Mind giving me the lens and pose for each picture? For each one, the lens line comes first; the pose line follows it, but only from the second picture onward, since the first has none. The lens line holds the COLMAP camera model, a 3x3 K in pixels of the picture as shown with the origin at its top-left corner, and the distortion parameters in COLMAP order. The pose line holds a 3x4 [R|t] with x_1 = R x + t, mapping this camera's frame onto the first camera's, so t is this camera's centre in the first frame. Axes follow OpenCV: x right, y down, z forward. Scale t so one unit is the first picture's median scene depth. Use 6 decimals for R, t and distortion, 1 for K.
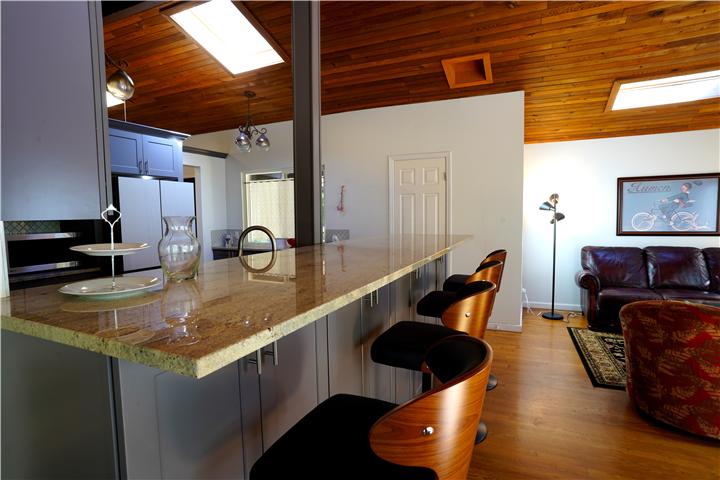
lens RADIAL K [[368.3, 0, 359.4], [0, 368.3, 239.3], [0, 0, 1]] dist [-0.040013, 0.002420]
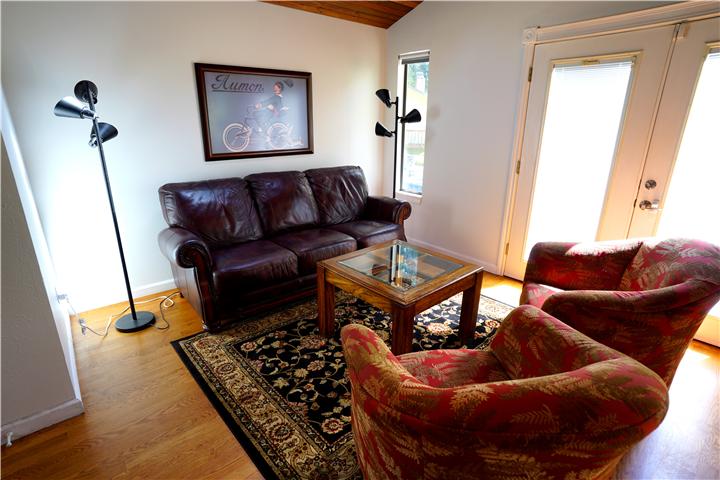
lens RADIAL K [[368.3, 0, 357.5], [0, 368.3, 242.3], [0, 0, 1]] dist [-0.040013, 0.002420]
pose [[0.431444, -0.265024, 0.862333, 0.249870], [0.042490, 0.960784, 0.274022, -0.039716], [-0.901139, -0.081584, 0.425785, 0.503269]]
